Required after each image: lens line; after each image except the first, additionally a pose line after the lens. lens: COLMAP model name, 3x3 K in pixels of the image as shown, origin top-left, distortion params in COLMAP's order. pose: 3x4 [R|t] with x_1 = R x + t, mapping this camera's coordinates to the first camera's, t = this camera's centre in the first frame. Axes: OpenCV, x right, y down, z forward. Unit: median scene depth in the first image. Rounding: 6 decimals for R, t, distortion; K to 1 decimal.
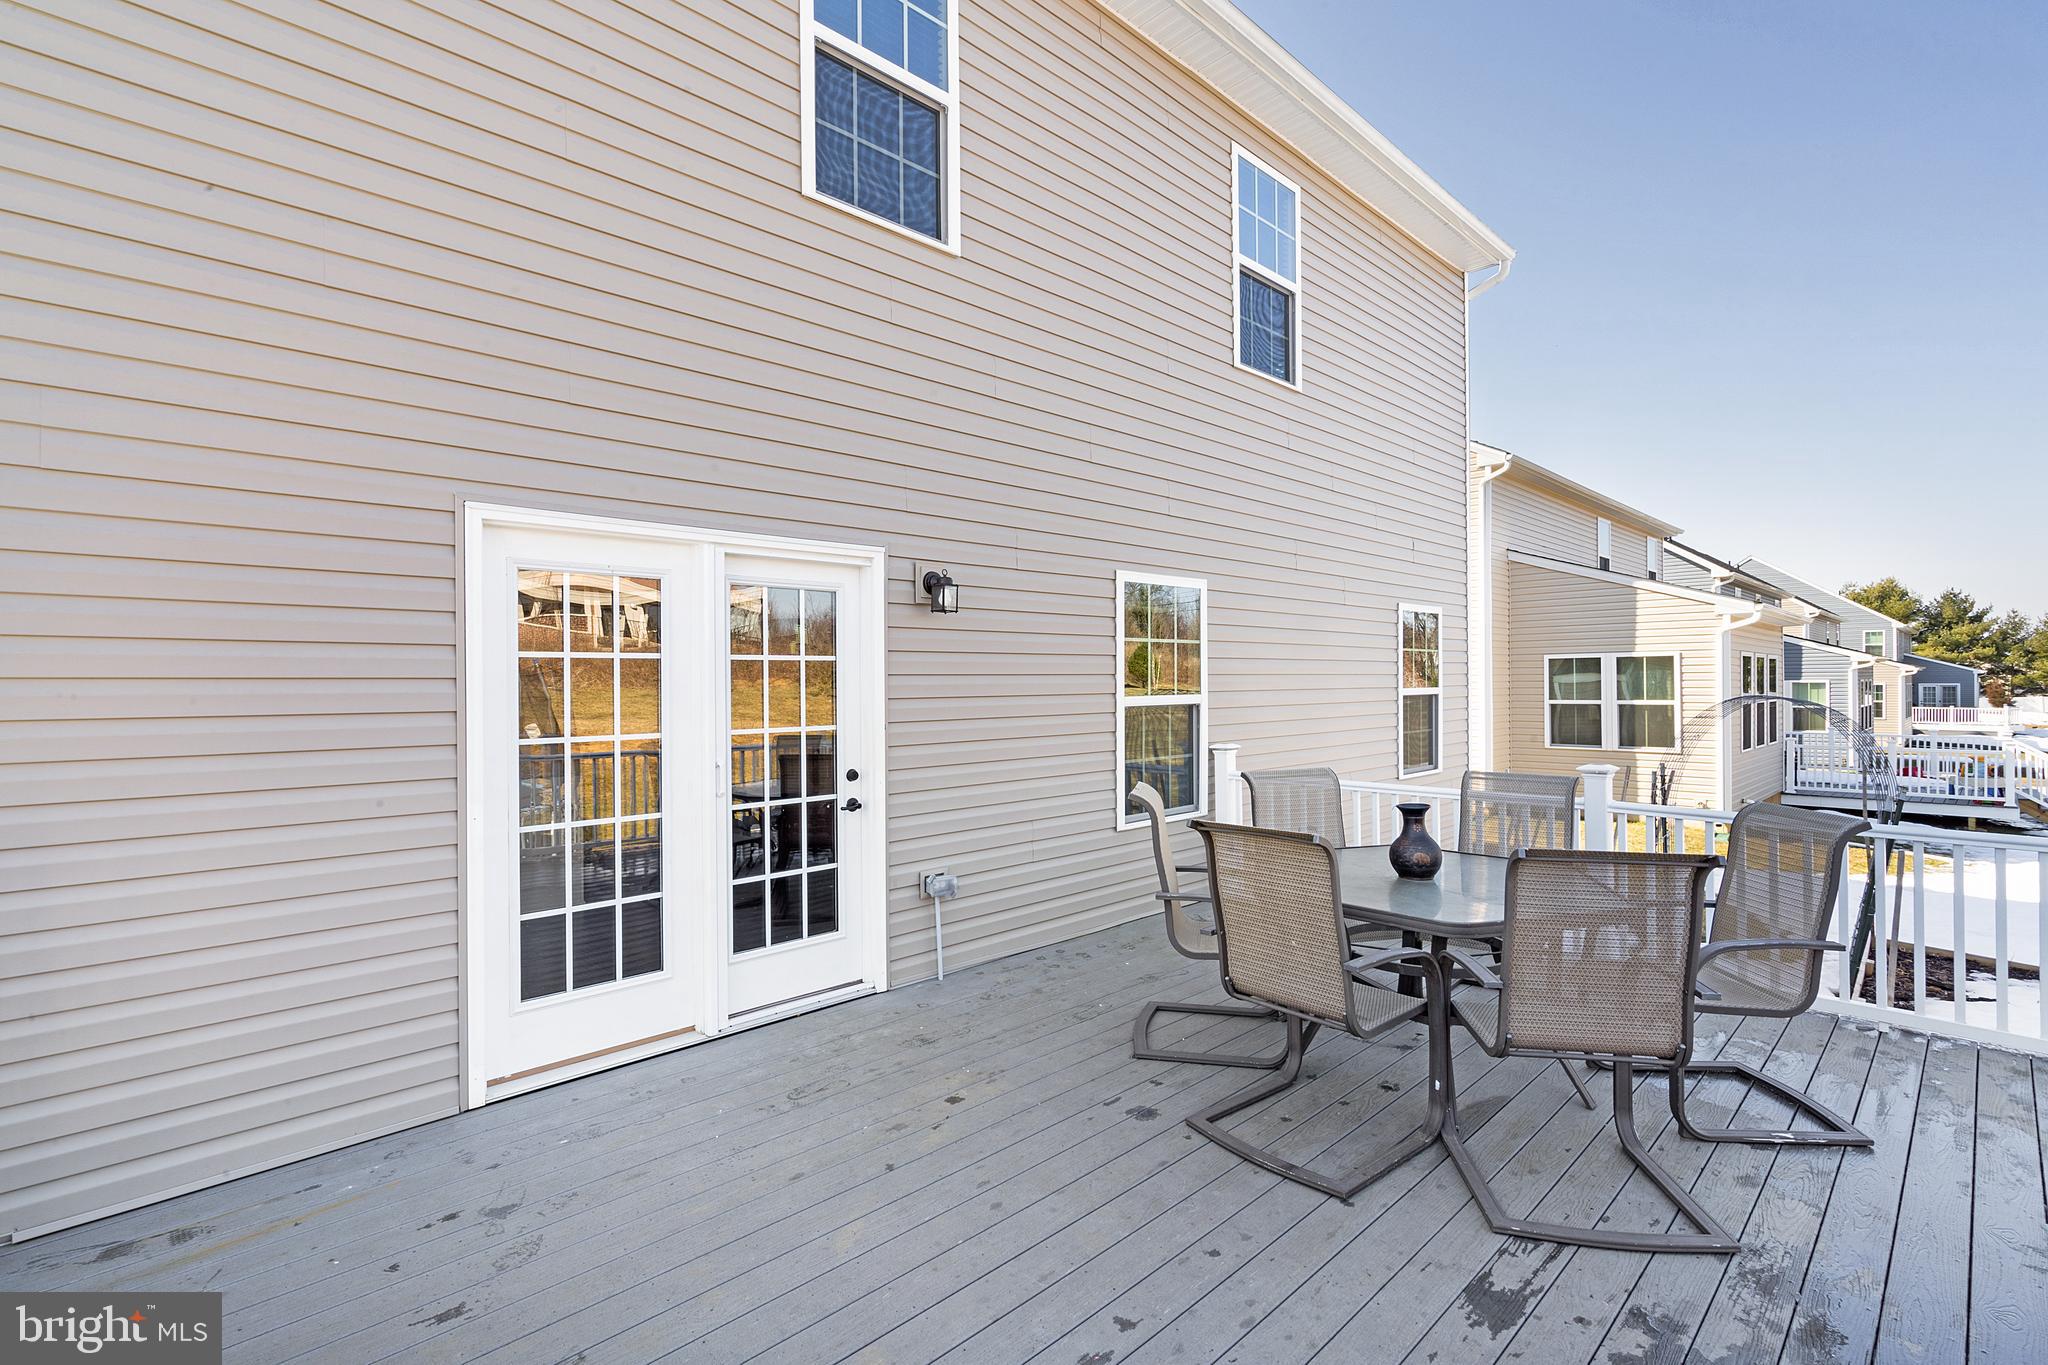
lens RADIAL K [[924.3, 0, 1018.2], [0, 924.3, 681.3], [0, 0, 1]] dist [-0.000361, 0.000053]
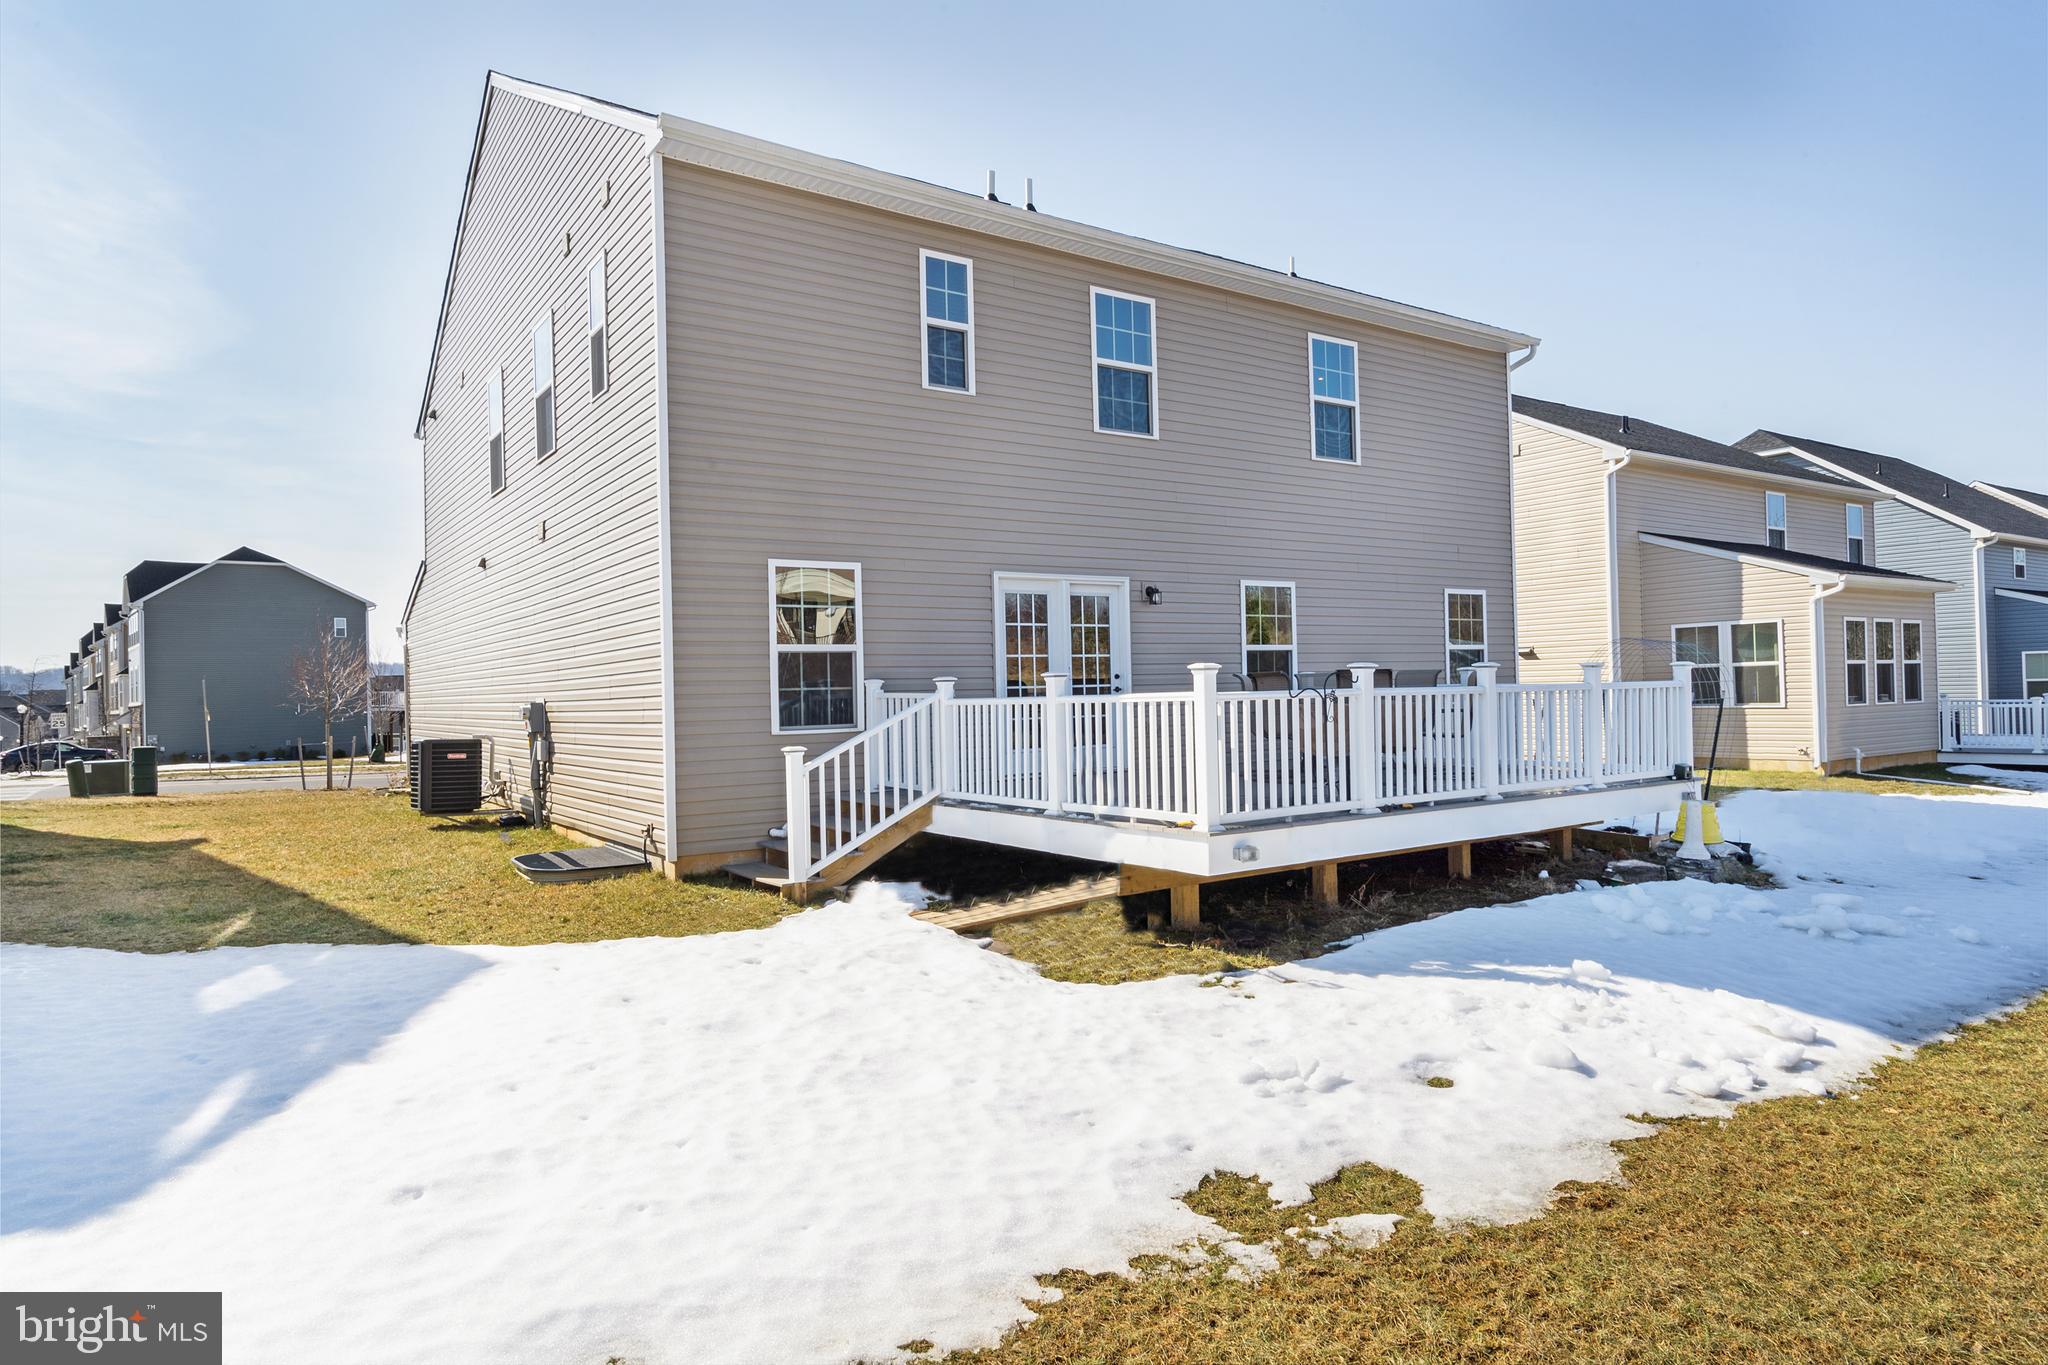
lens RADIAL K [[1181.1, 0, 1024.0], [0, 1181.1, 682.5], [0, 0, 1]] dist [0.035651, -0.000444]
pose [[0.988863, -0.019942, -0.147485, 0.018208], [0.018846, 0.999783, -0.008822, 0.104490], [0.147629, 0.005944, 0.989025, -1.464785]]
